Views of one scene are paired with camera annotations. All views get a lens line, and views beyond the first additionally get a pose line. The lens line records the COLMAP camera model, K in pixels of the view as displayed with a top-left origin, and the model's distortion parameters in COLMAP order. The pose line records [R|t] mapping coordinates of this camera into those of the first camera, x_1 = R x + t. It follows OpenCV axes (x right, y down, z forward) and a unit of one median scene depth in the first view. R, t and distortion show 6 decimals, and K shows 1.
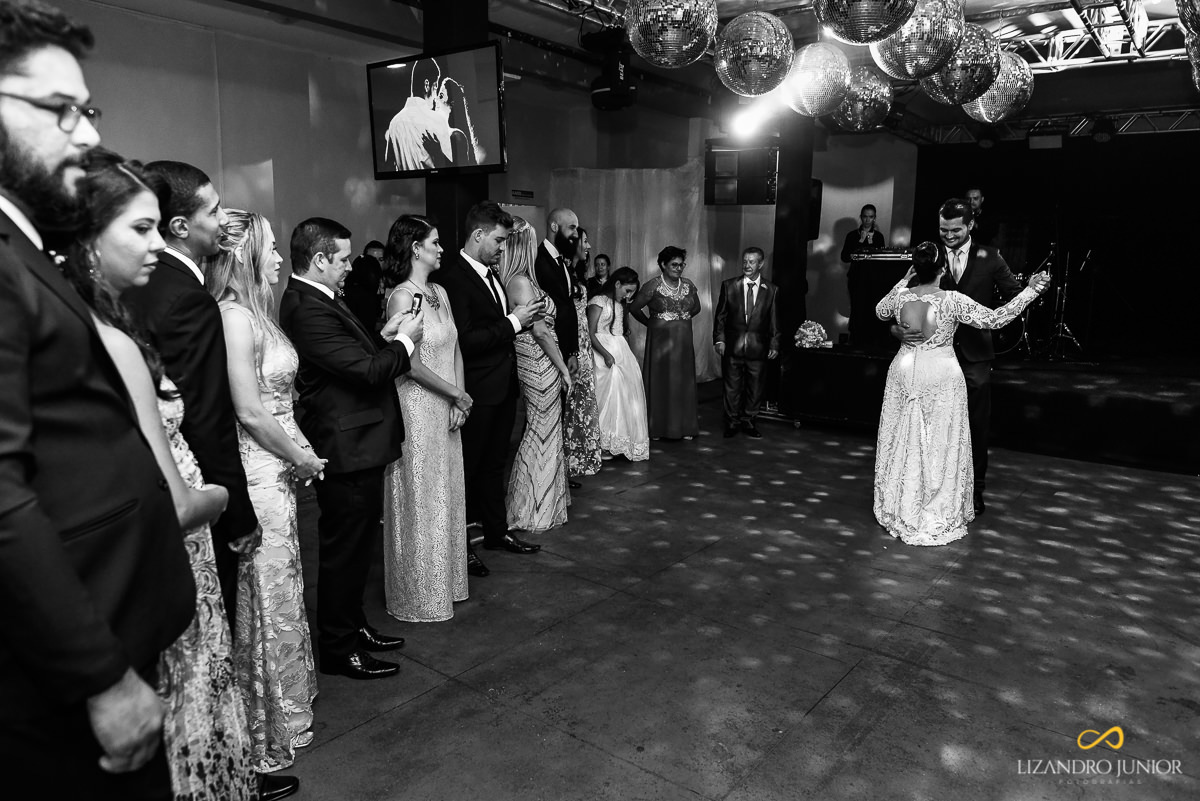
lens RADIAL K [[823.1, 0, 600.0], [0, 823.1, 400.5], [0, 0, 1]] dist [-0.027523, 0.006500]
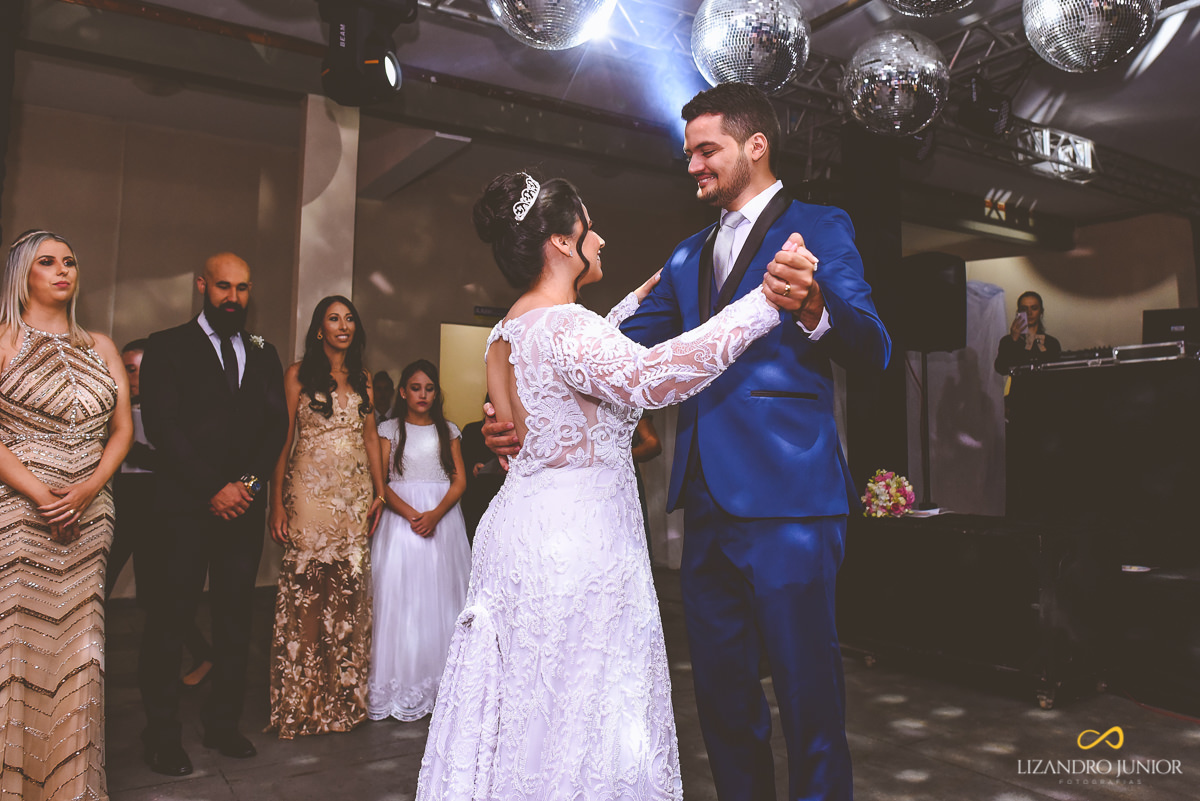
lens RADIAL K [[875.8, 0, 600.0], [0, 875.8, 400.5], [0, 0, 1]] dist [-0.031424, 0.009664]
pose [[0.949171, -0.017015, -0.314302, 0.261421], [-0.044561, 0.981217, -0.187692, -0.020412], [0.311592, 0.192158, 0.930584, 0.351518]]
